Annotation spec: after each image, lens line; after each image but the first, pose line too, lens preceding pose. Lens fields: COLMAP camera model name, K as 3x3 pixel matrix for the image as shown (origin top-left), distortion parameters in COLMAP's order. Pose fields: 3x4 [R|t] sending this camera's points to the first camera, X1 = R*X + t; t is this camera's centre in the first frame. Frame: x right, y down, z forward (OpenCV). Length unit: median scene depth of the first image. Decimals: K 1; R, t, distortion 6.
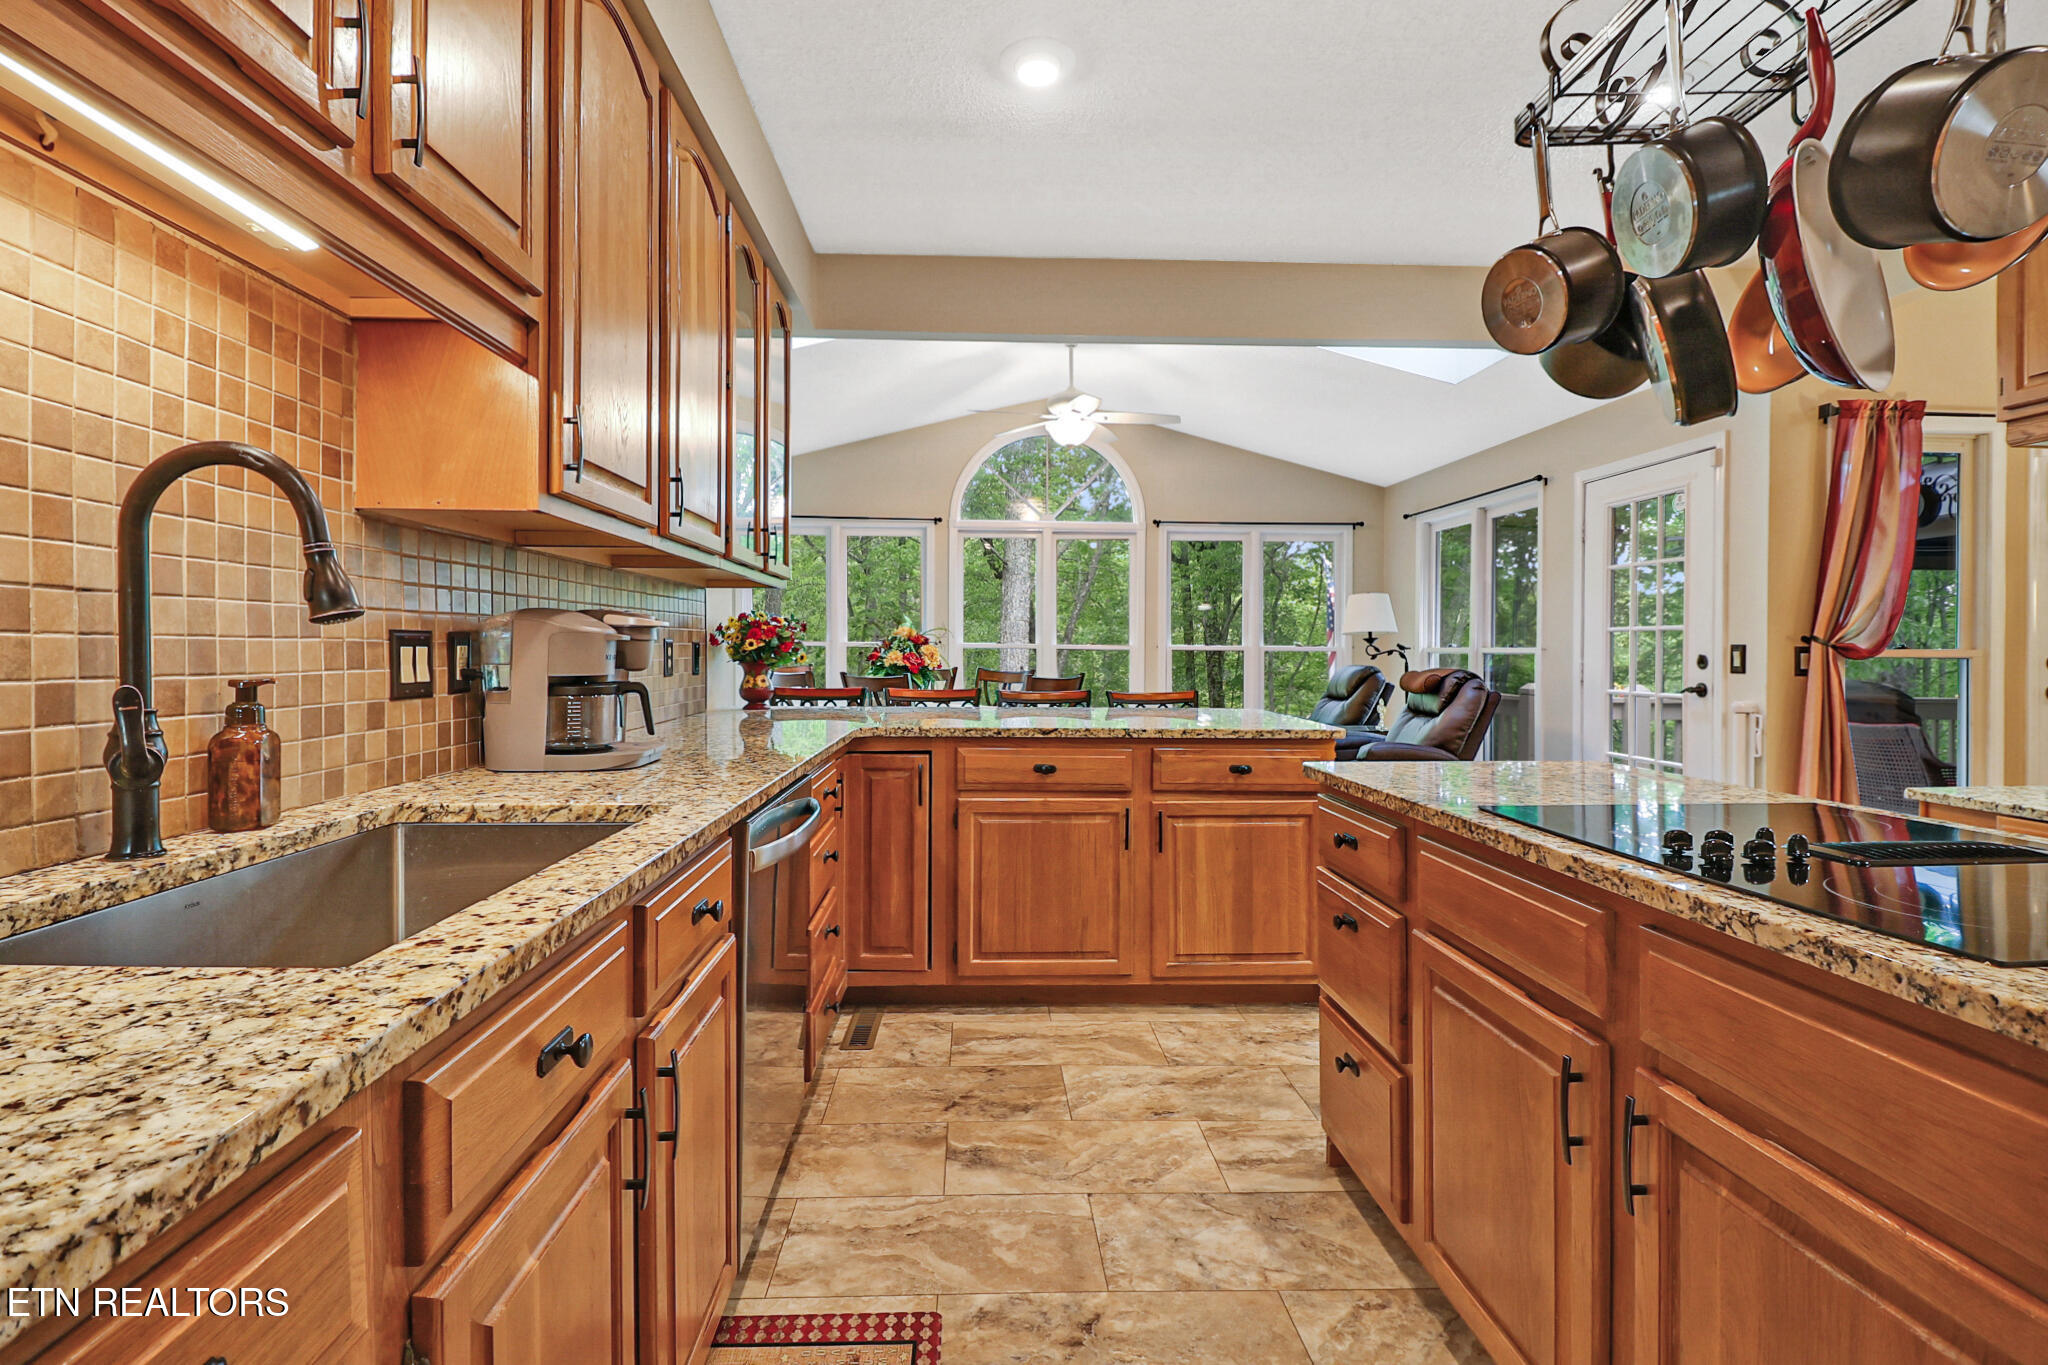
lens RADIAL K [[940.5, 0, 1000.3], [0, 940.5, 650.7], [0, 0, 1]] dist [-0.001995, -0.008390]
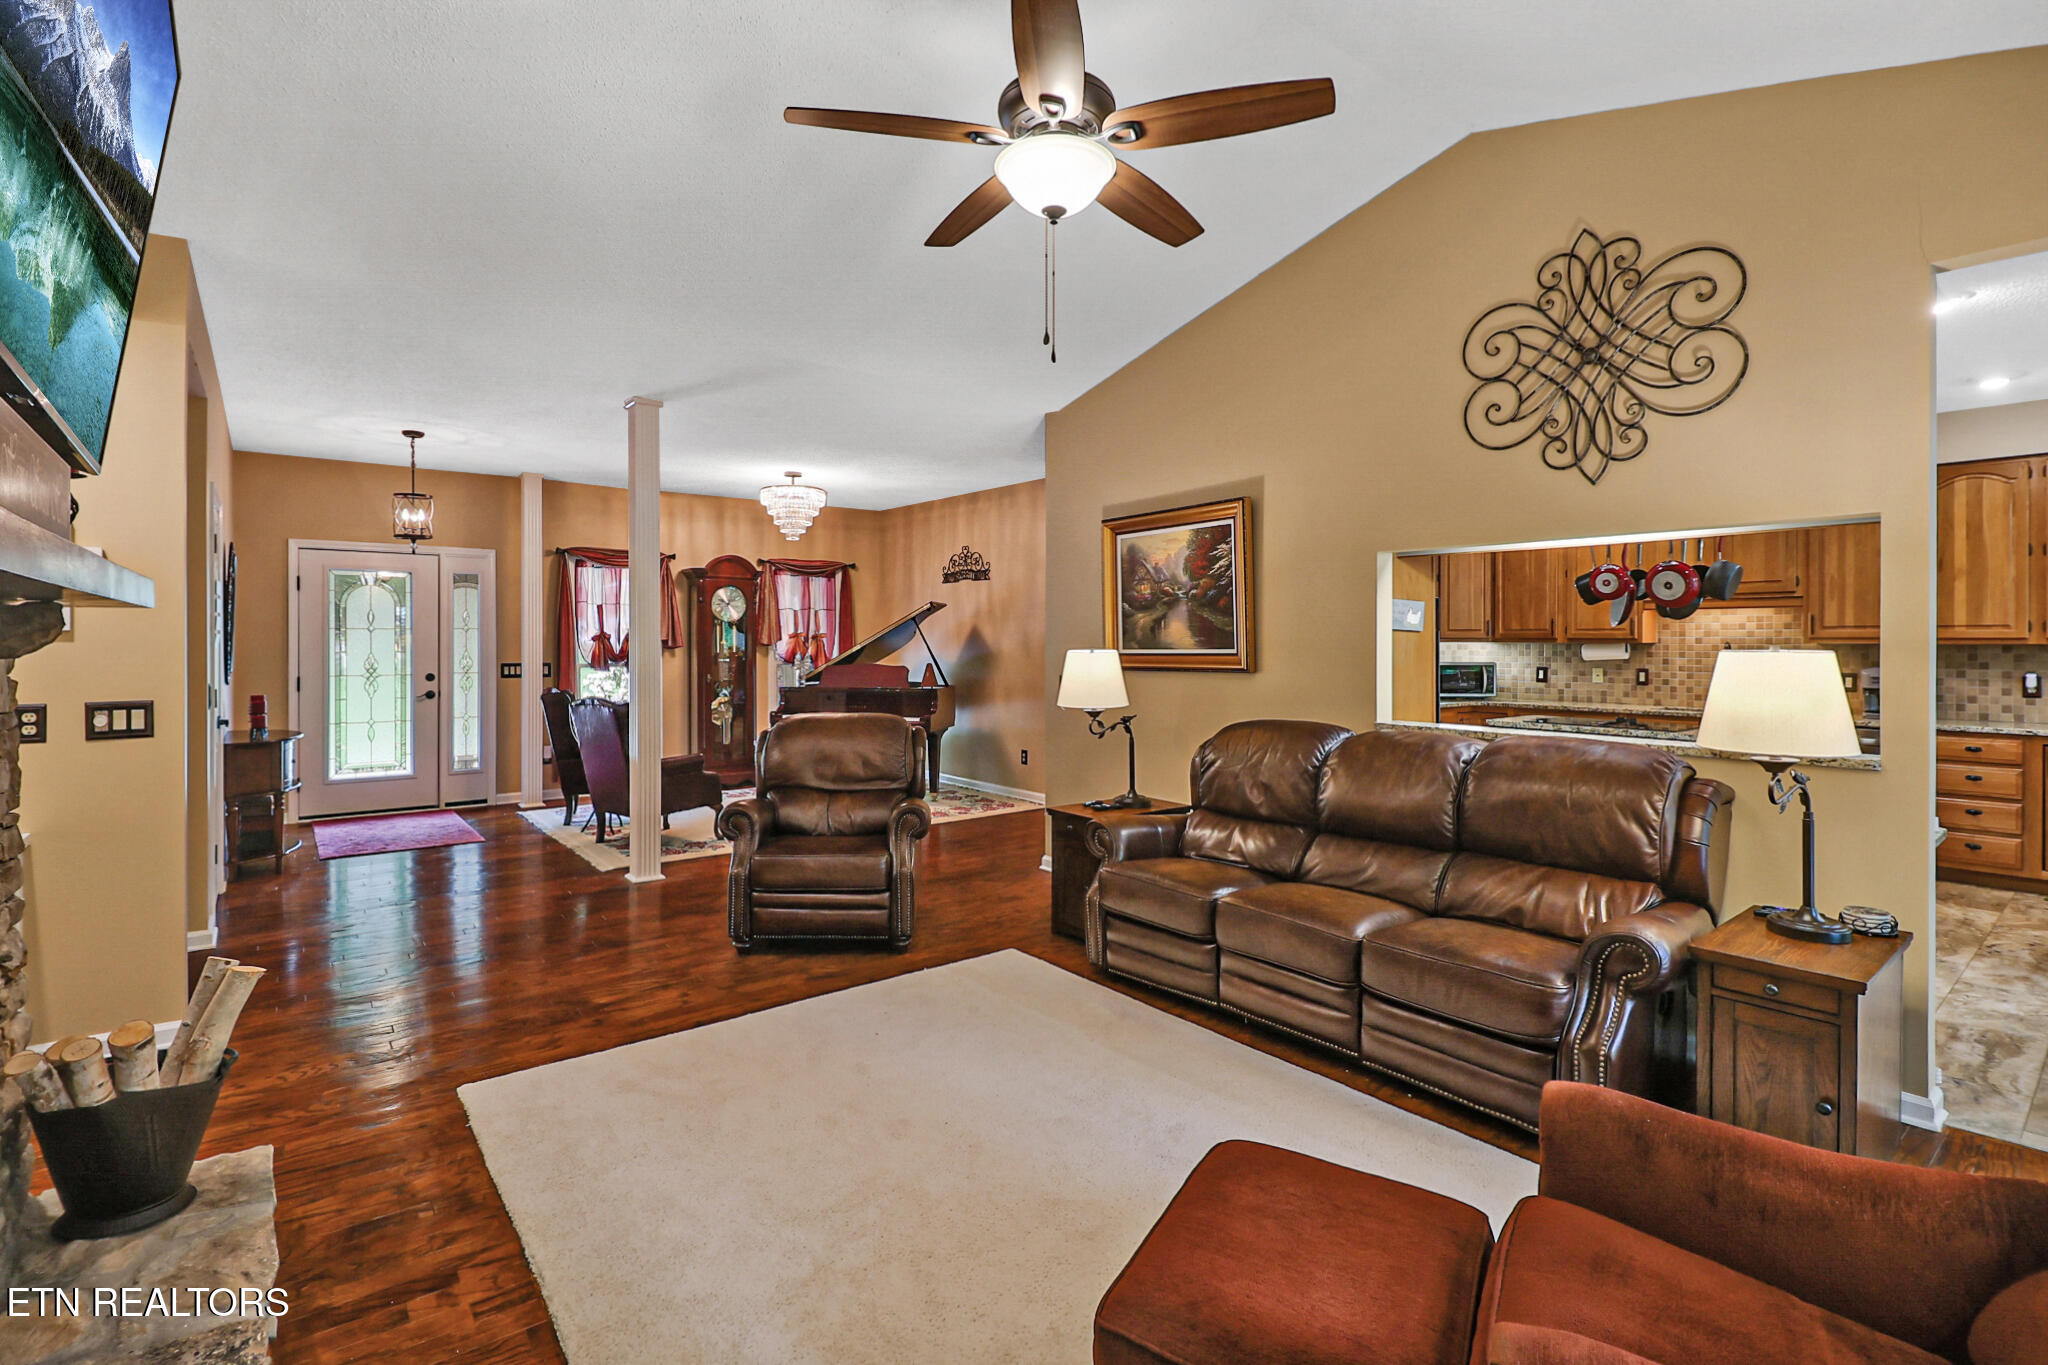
lens RADIAL K [[940.5, 0, 993.4], [0, 940.5, 644.7], [0, 0, 1]] dist [-0.001995, -0.008390]
pose [[-0.814671, -0.011387, -0.579812, 2.326508], [-0.012057, 0.999924, -0.002697, -0.045815], [0.579798, 0.004793, -0.814746, 1.131536]]
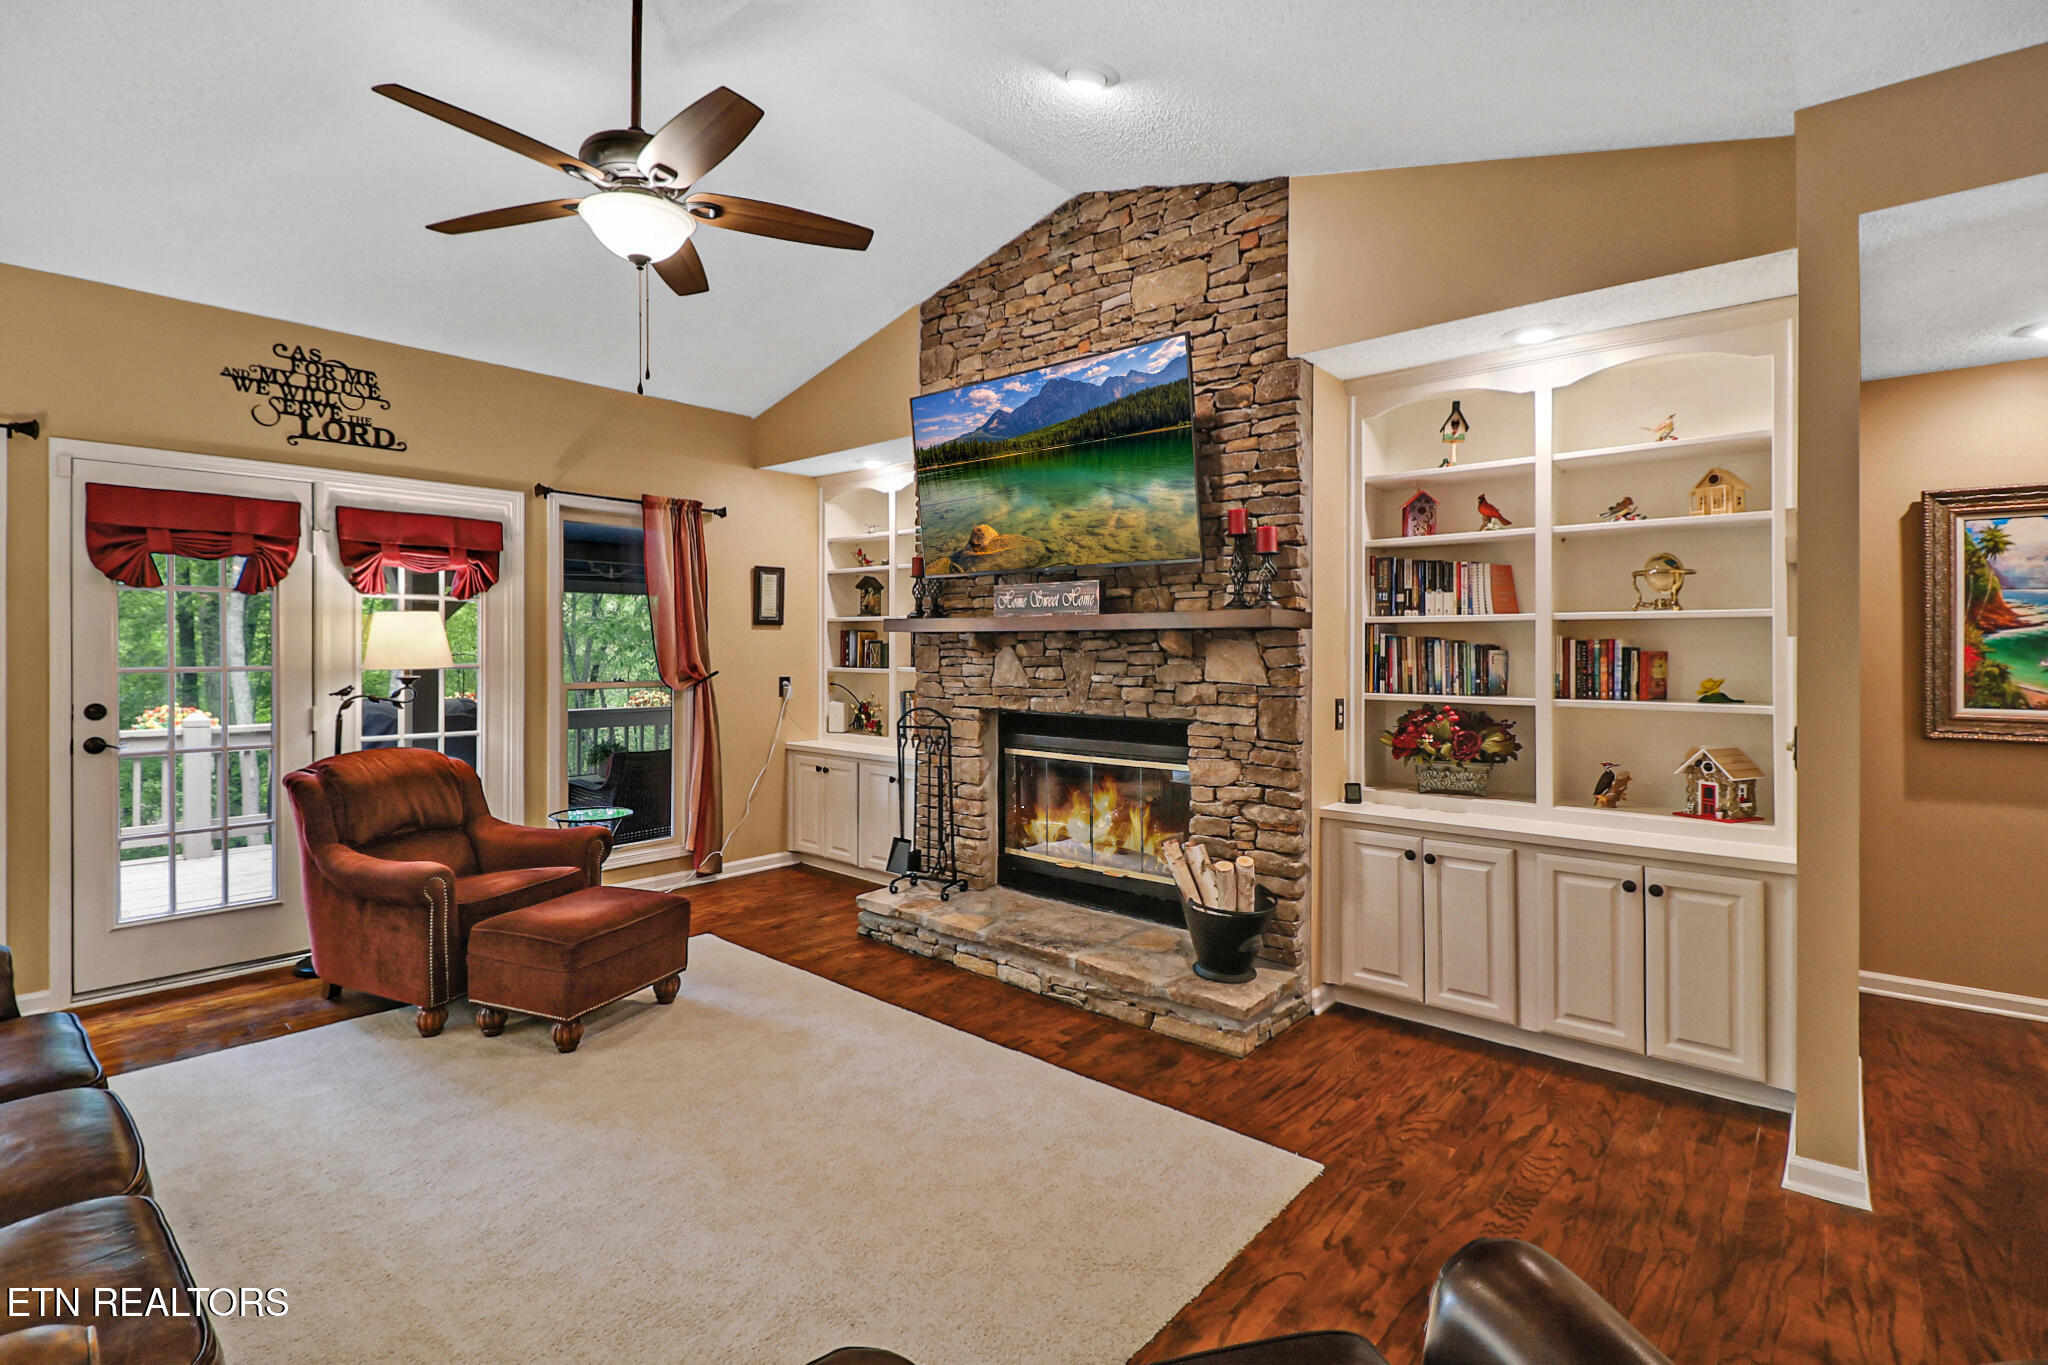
lens RADIAL K [[940.5, 0, 997.3], [0, 940.5, 647.9], [0, 0, 1]] dist [-0.001995, -0.008390]
pose [[0.688018, -0.011436, 0.725604, 1.414909], [0.008210, 0.999934, 0.007976, -0.053582], [-0.725648, 0.000469, 0.688066, -0.336049]]
